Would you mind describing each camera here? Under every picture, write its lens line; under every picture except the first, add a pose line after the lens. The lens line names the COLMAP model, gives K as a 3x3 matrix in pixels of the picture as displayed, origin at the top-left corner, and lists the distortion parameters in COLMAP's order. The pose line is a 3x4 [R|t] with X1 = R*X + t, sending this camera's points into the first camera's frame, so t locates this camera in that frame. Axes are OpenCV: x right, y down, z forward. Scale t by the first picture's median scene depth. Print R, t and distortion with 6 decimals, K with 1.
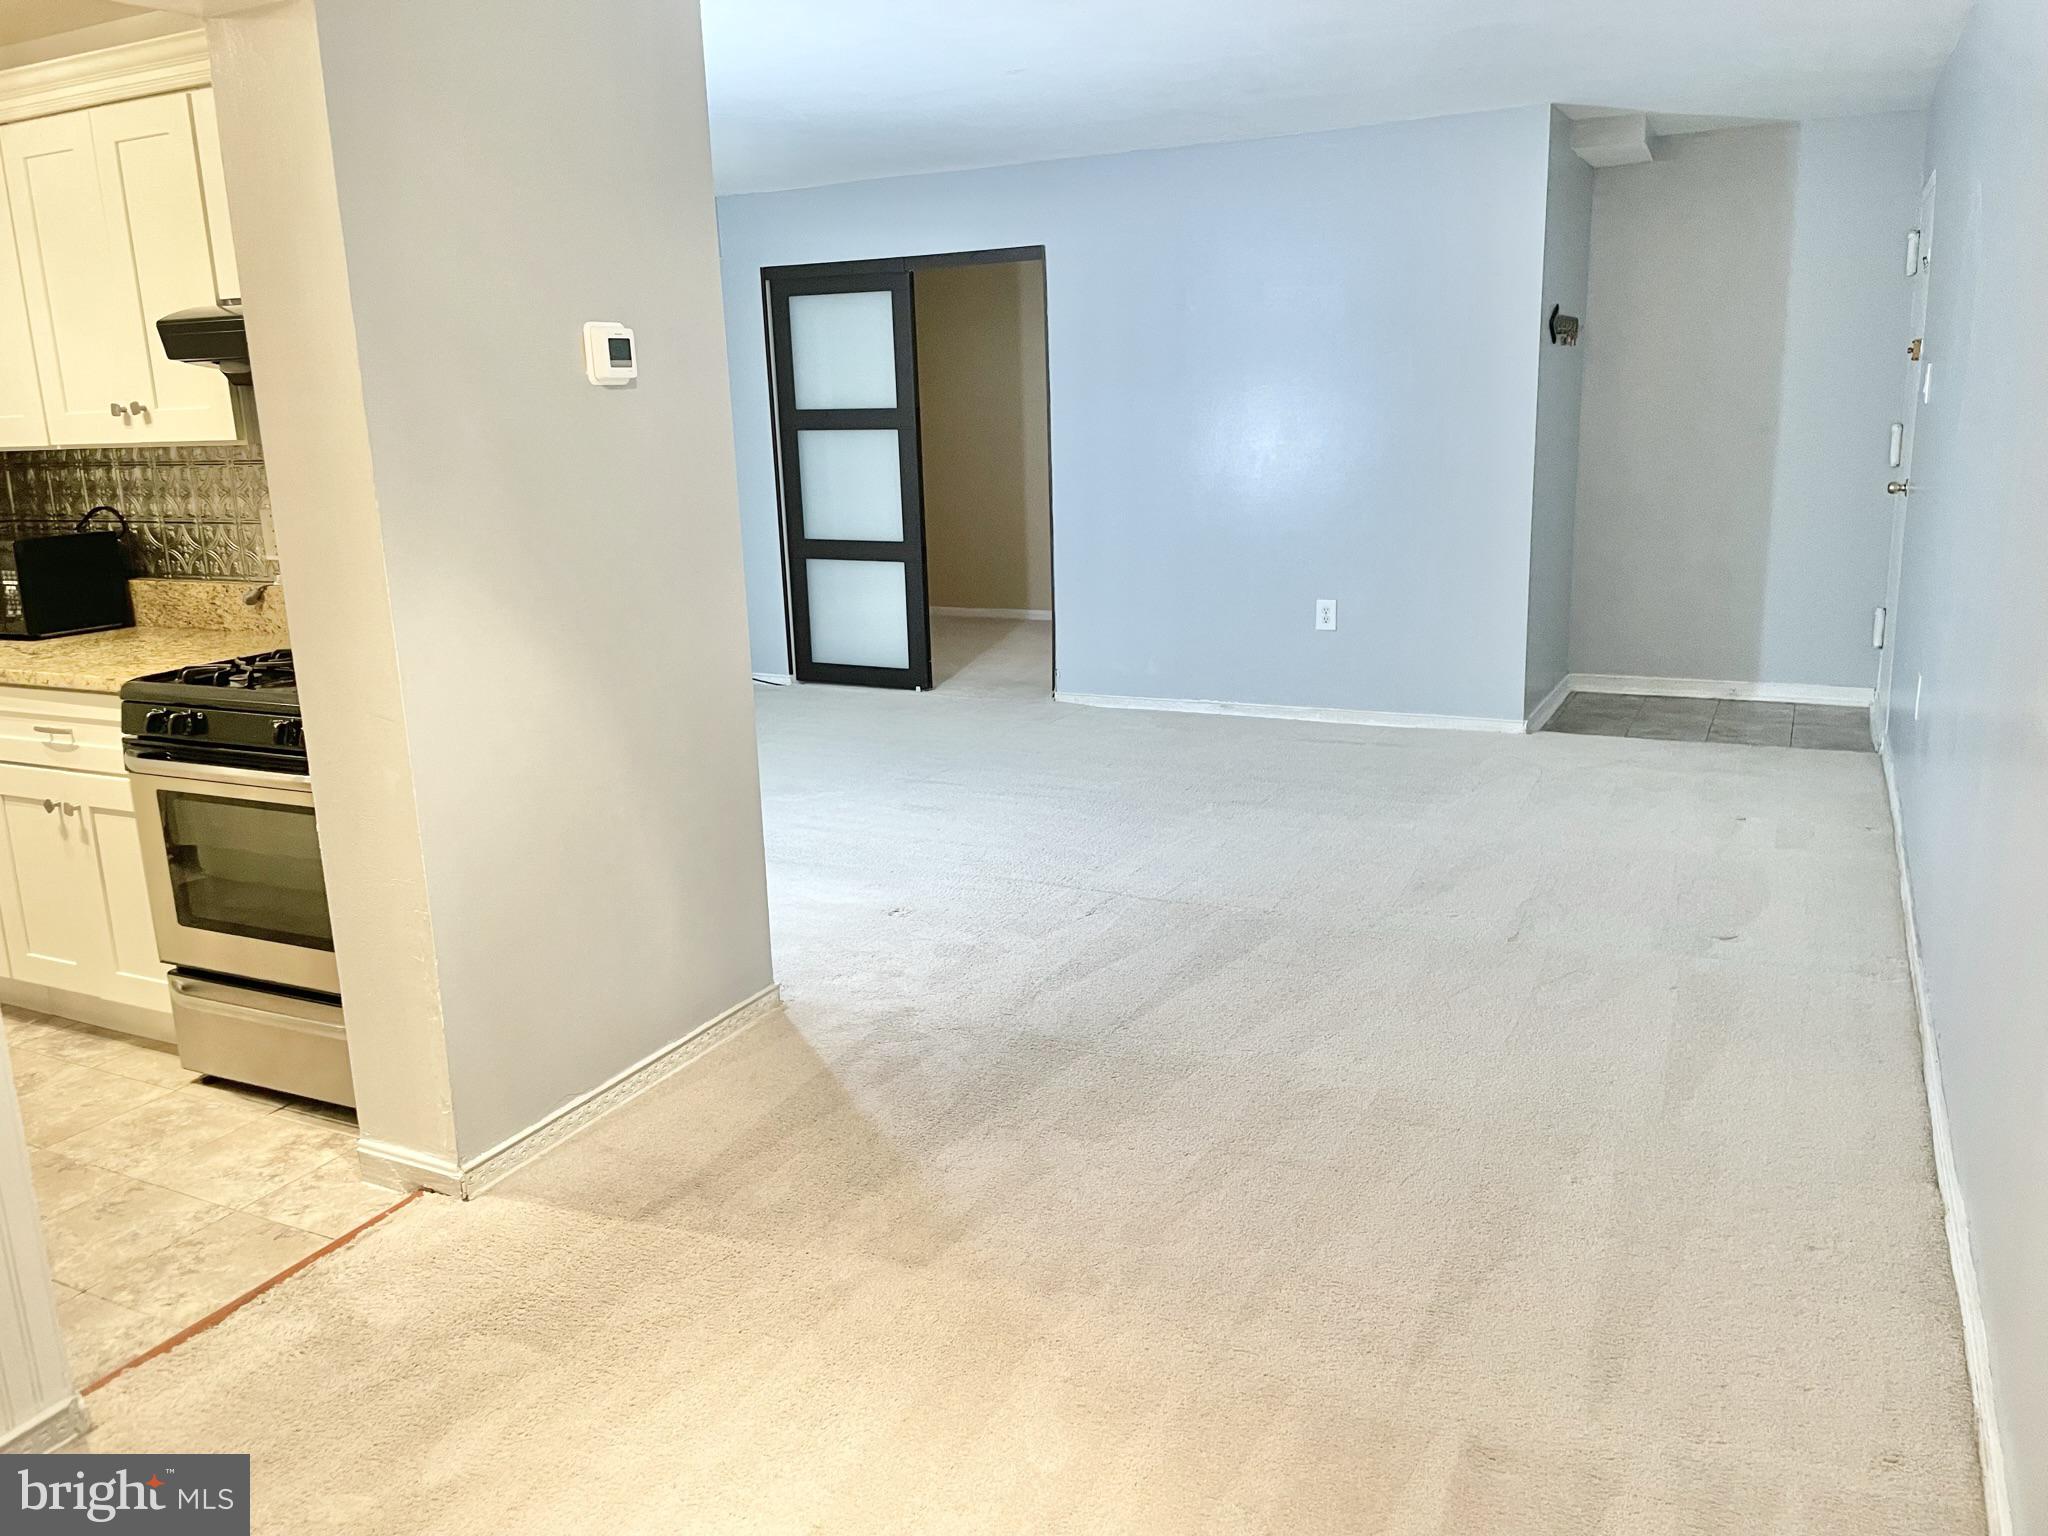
lens RADIAL K [[1552.9, 0, 1013.8], [0, 1552.9, 756.6], [0, 0, 1]] dist [0.004408, -0.004997]
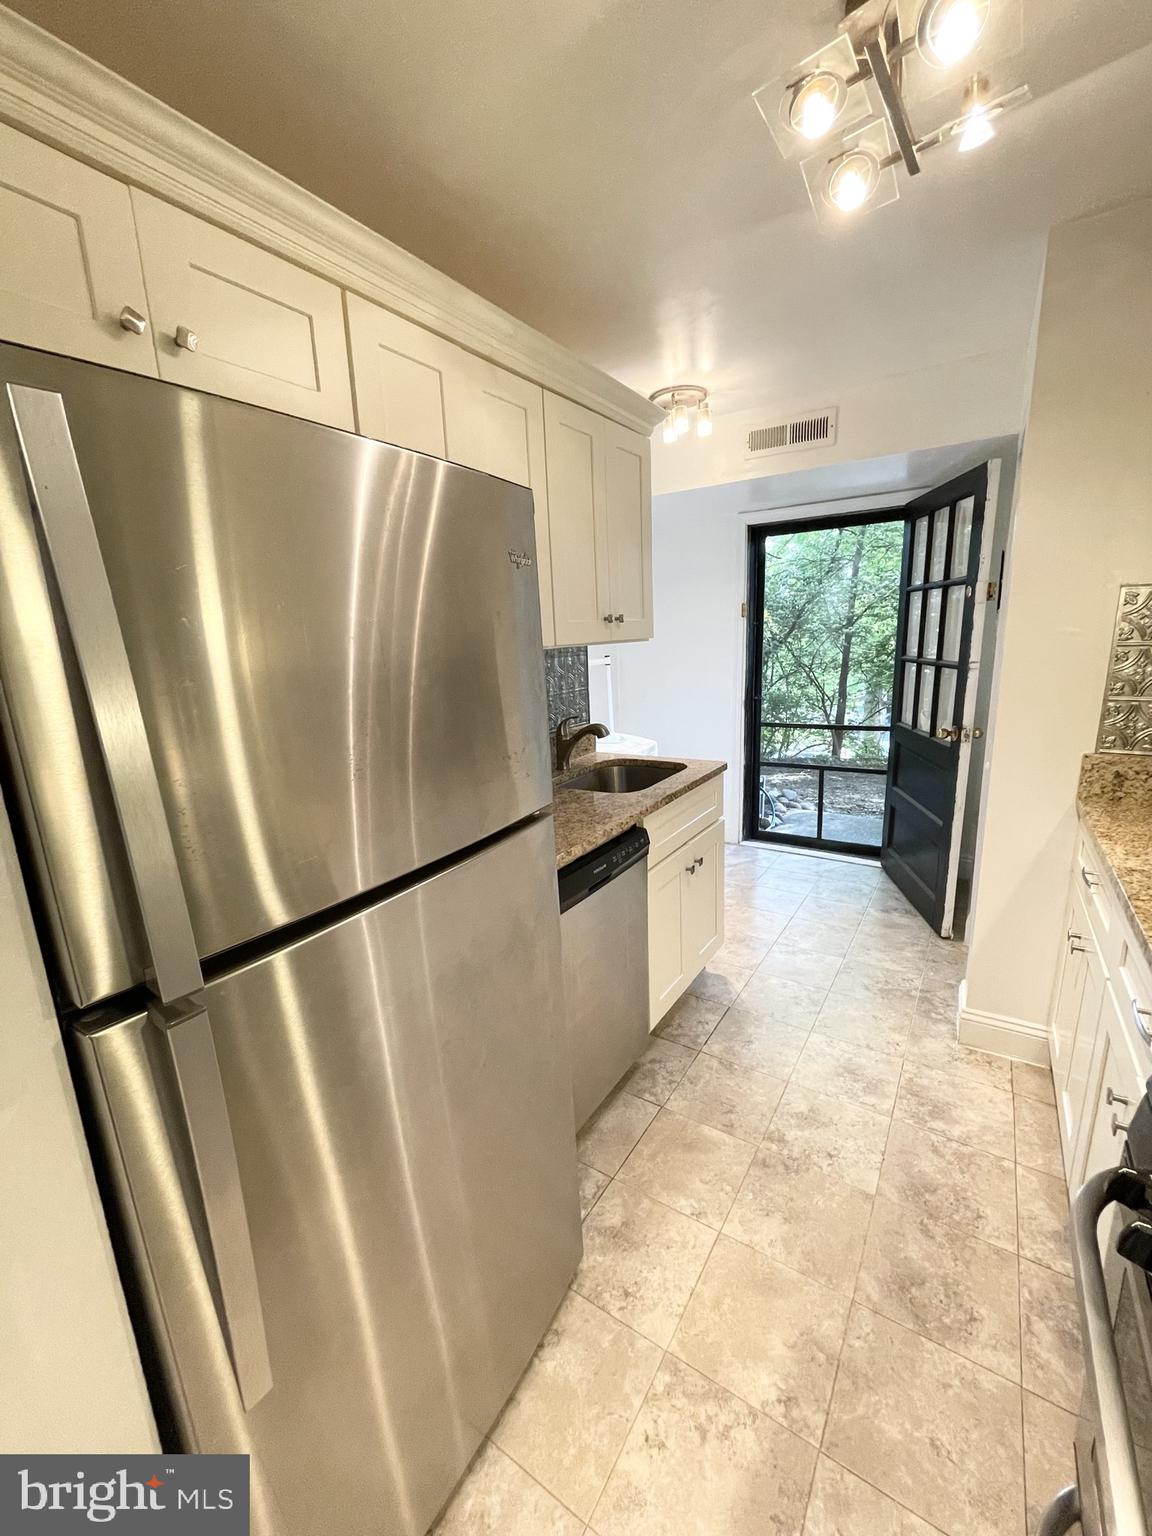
lens RADIAL K [[620.3, 0, 579.8], [0, 620.3, 769.0], [0, 0, 1]] dist [-0.001730, 0.000087]
pose [[-0.110663, 0.246441, -0.962819, -0.290341], [-0.185573, 0.946608, 0.263620, -0.134979], [0.976379, 0.207847, -0.059022, 0.631960]]
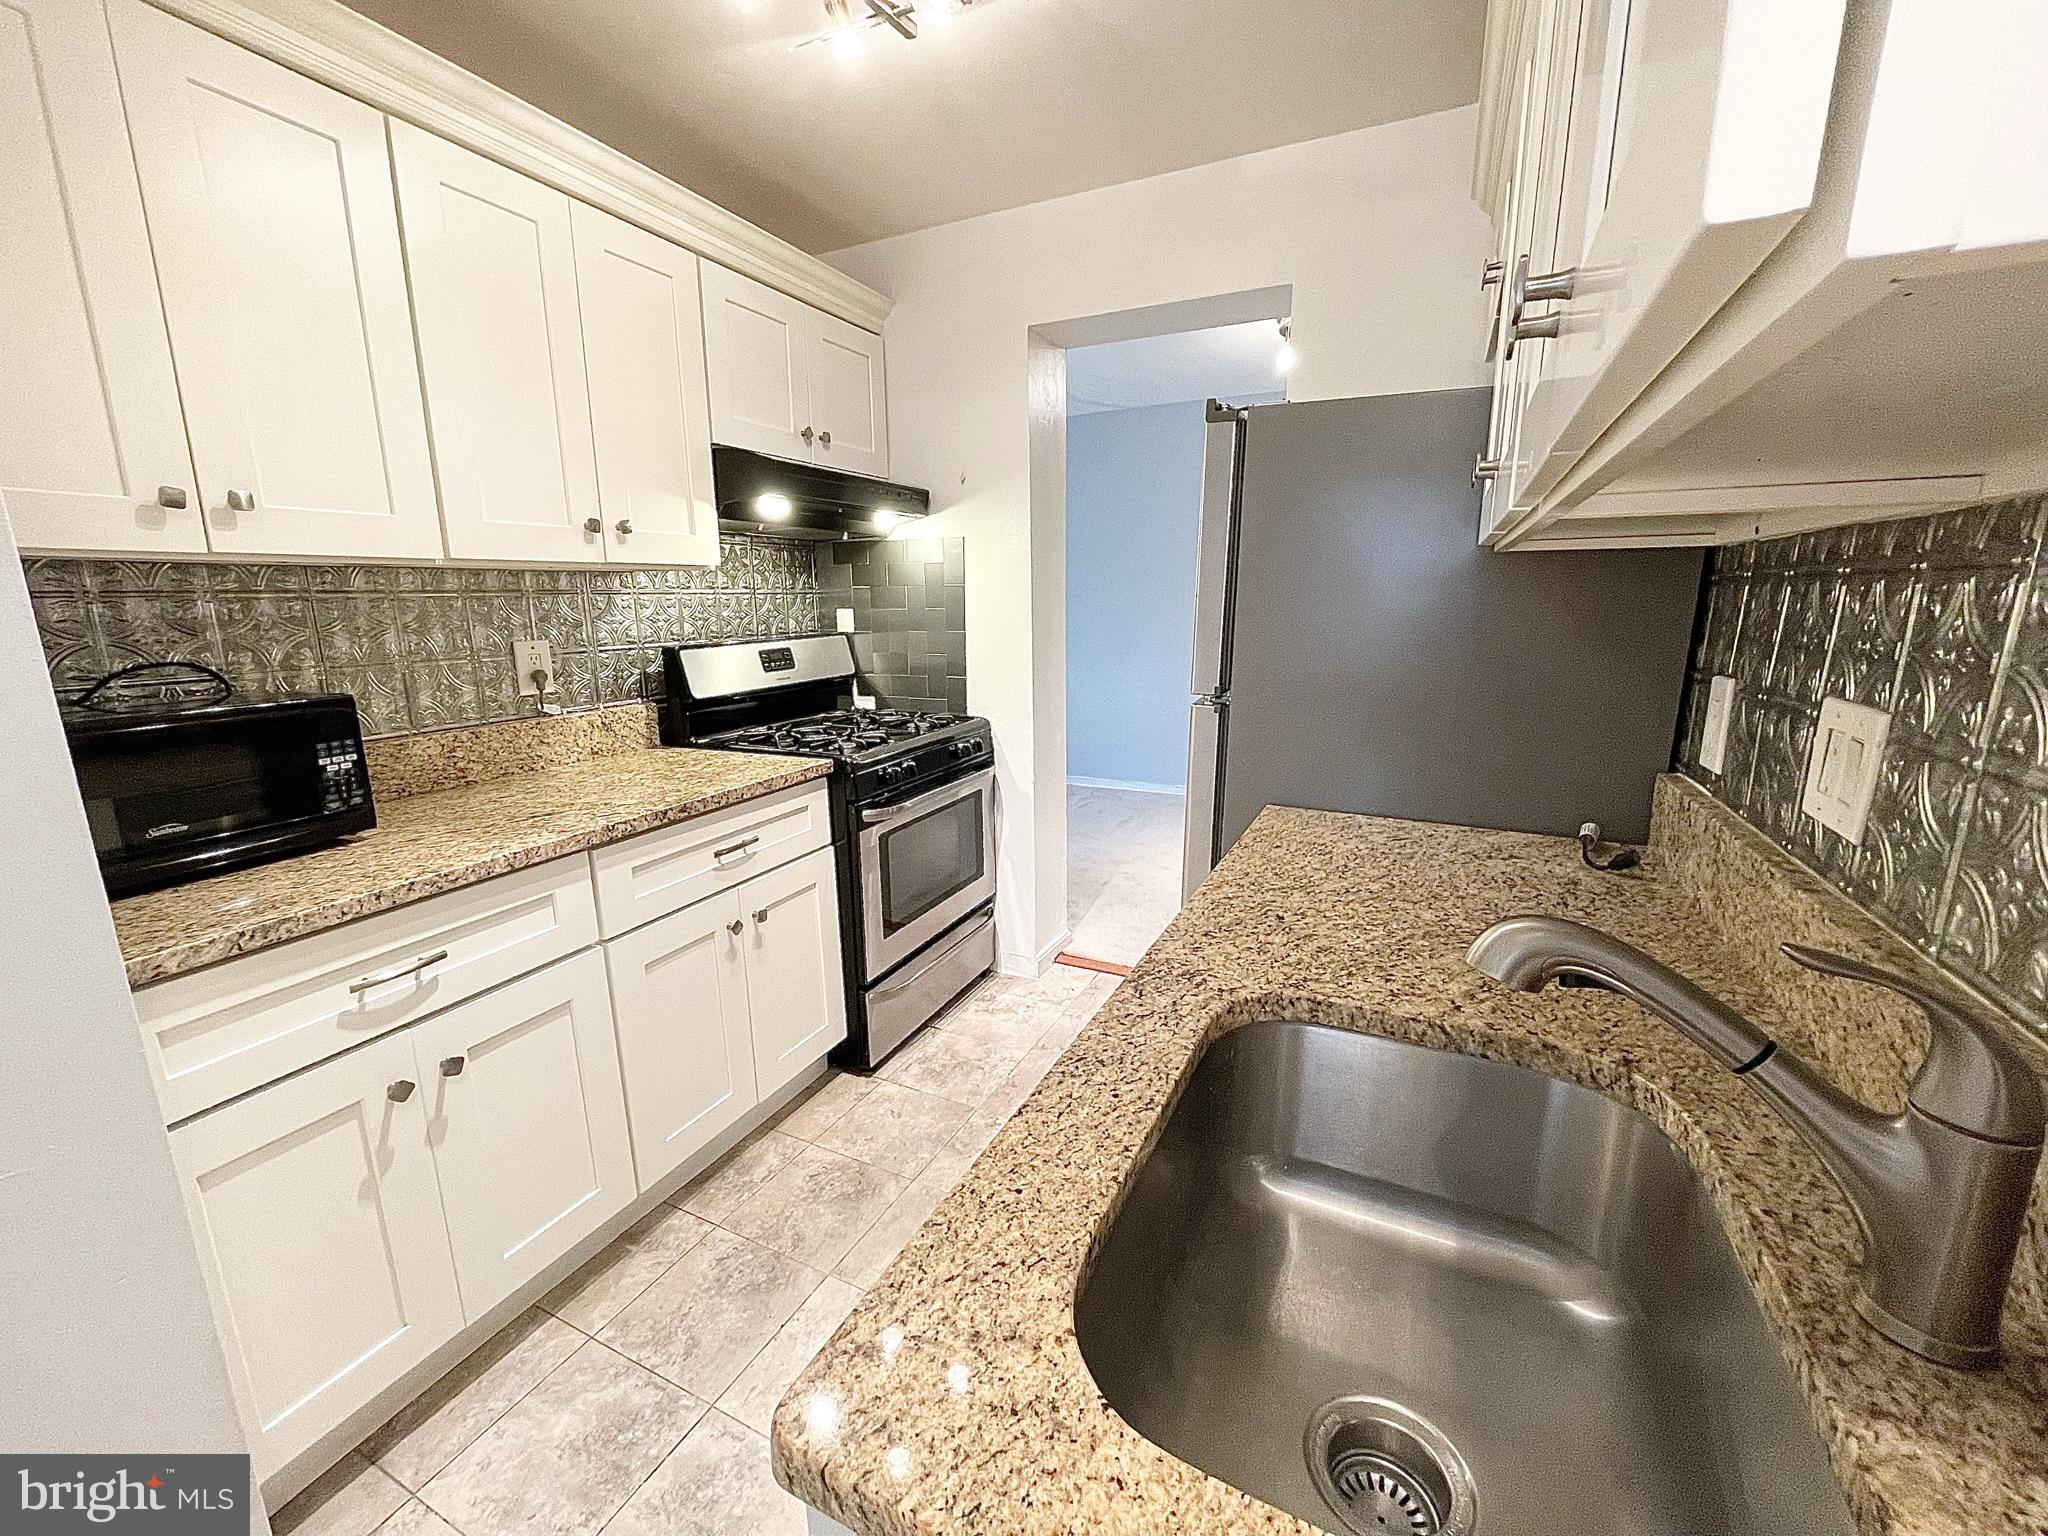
lens RADIAL K [[827.1, 0, 1026.1], [0, 827.1, 769.2], [0, 0, 1]] dist [-0.001730, 0.000087]
pose [[-0.008284, -0.181853, 0.983291, -0.969302], [0.239527, 0.954337, 0.178516, -0.097716], [-0.970854, 0.237004, 0.035653, 0.678928]]
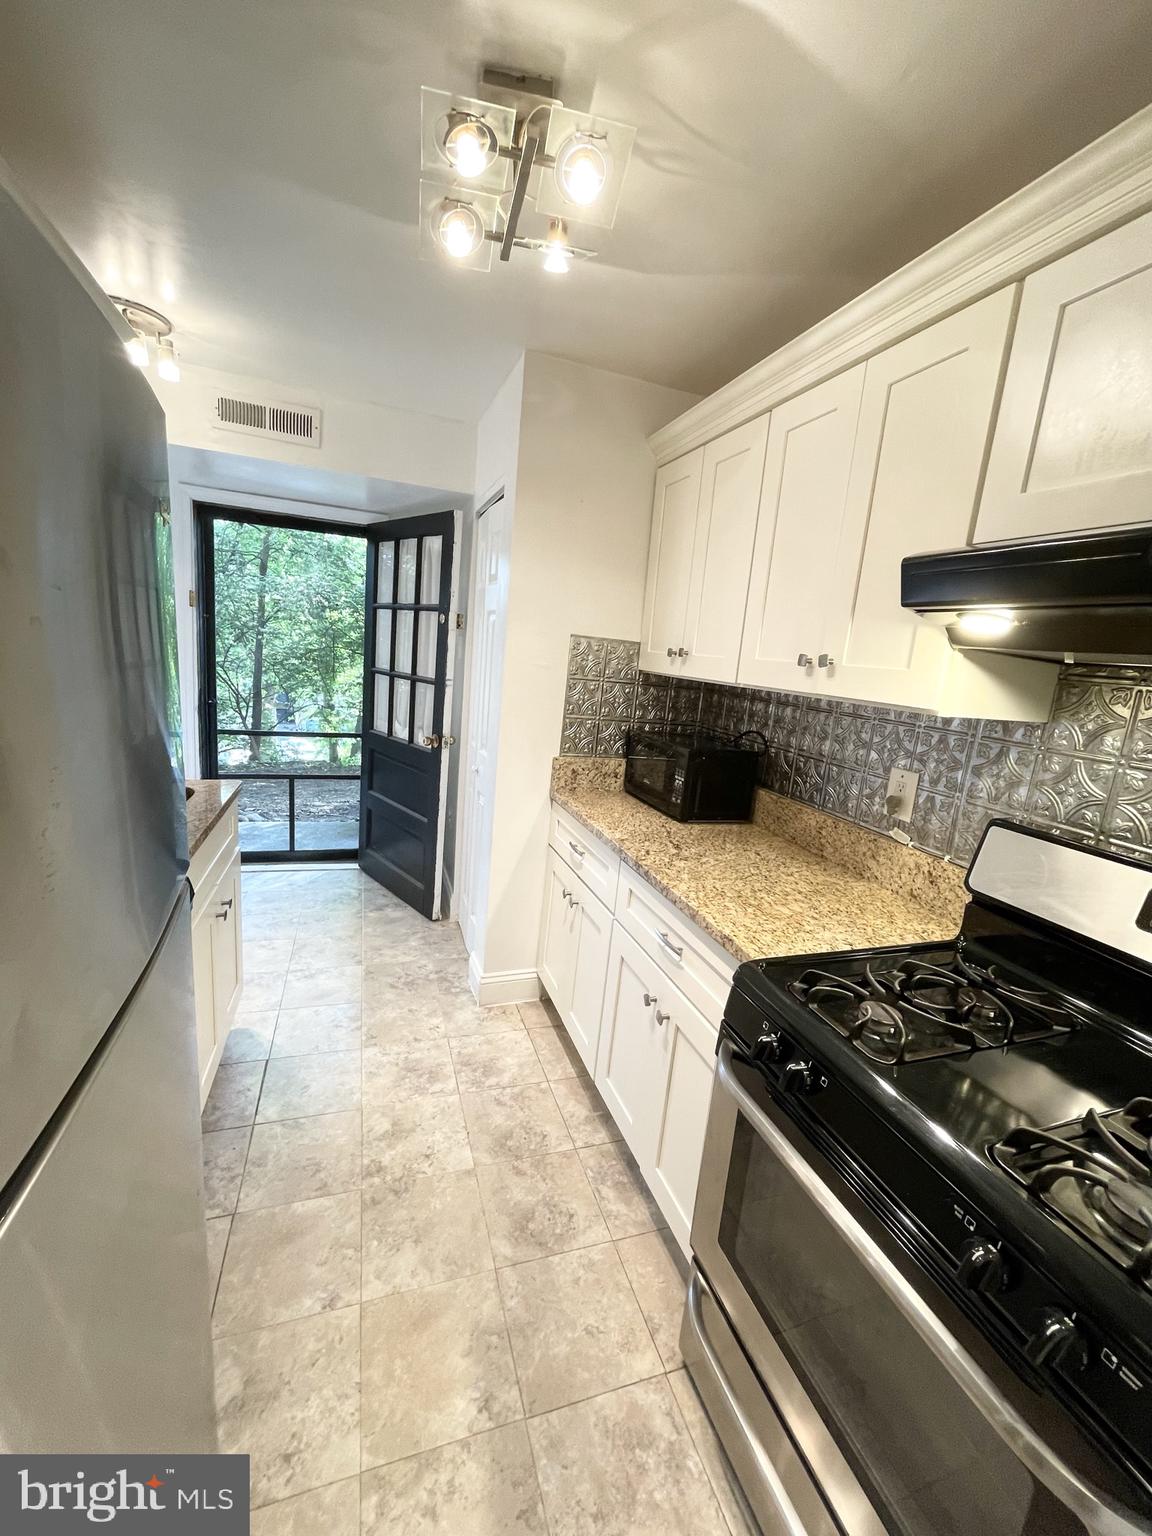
lens RADIAL K [[620.3, 0, 577.4], [0, 620.3, 768.4], [0, 0, 1]] dist [-0.001730, 0.000087]
pose [[0.706803, 0.224332, -0.670899, -0.344181], [-0.267561, 0.962709, 0.040026, -0.114692], [0.654860, 0.151216, 0.740468, 0.534262]]
